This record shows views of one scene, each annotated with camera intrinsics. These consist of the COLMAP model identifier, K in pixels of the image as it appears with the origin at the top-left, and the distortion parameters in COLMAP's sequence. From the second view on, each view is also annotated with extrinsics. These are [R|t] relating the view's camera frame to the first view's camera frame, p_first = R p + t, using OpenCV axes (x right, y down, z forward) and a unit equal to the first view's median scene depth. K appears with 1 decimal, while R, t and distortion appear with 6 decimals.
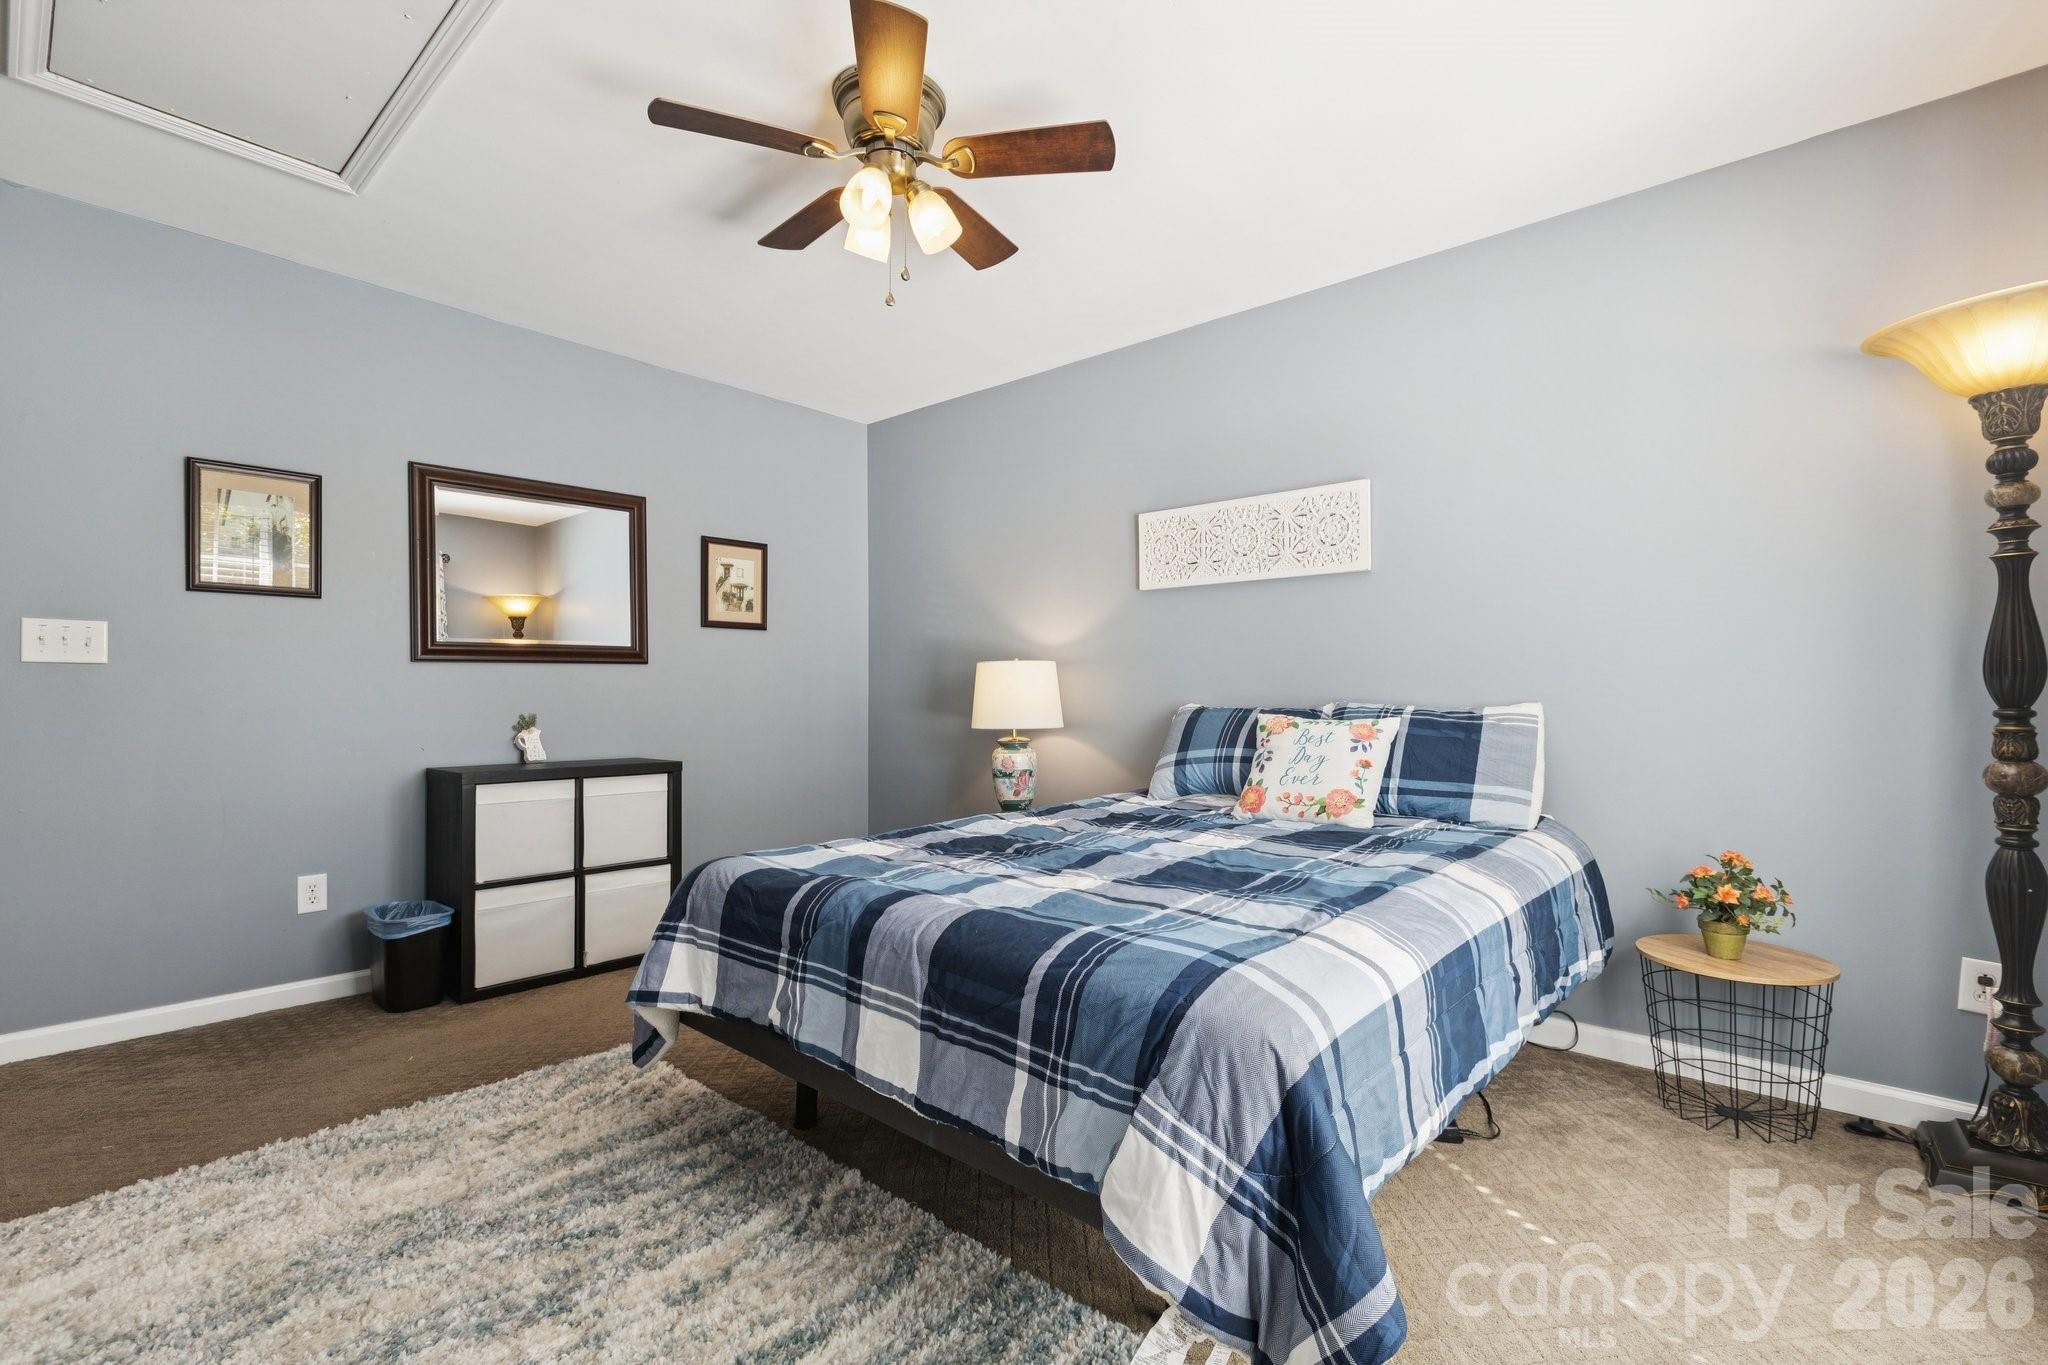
lens RADIAL K [[918.5, 0, 1024.8], [0, 918.5, 710.5], [0, 0, 1]] dist [-0.000128, -0.000035]
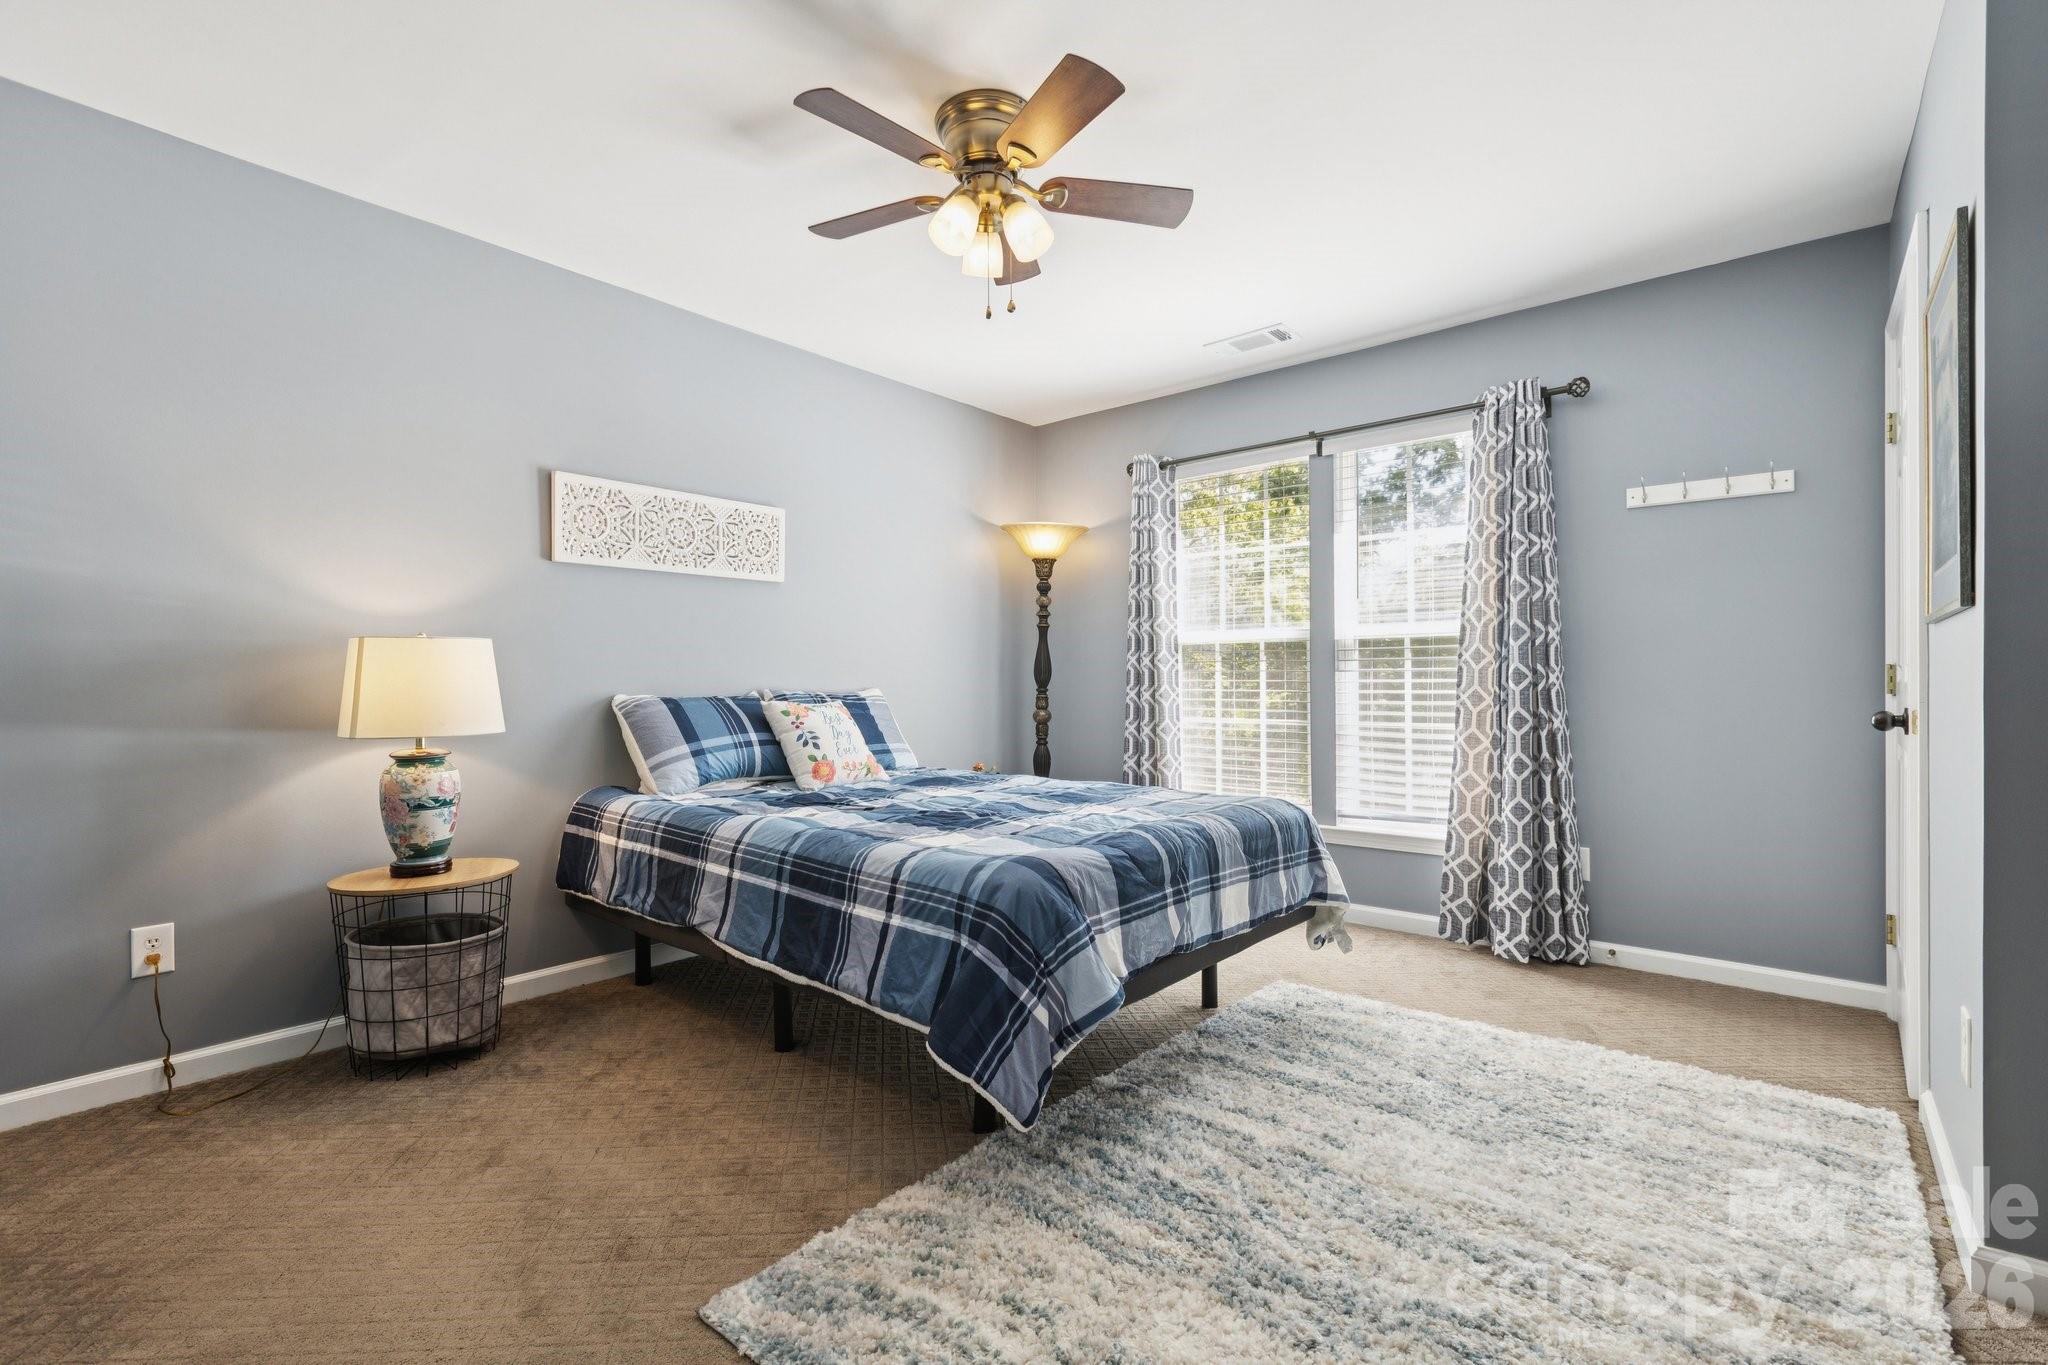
lens RADIAL K [[918.5, 0, 1024.8], [0, 918.5, 710.5], [0, 0, 1]] dist [-0.000128, -0.000035]
pose [[-0.029264, -0.032109, 0.999056, -0.911043], [0.021881, 0.999224, 0.032756, -0.015270], [-0.999332, 0.022819, -0.028538, 0.742954]]
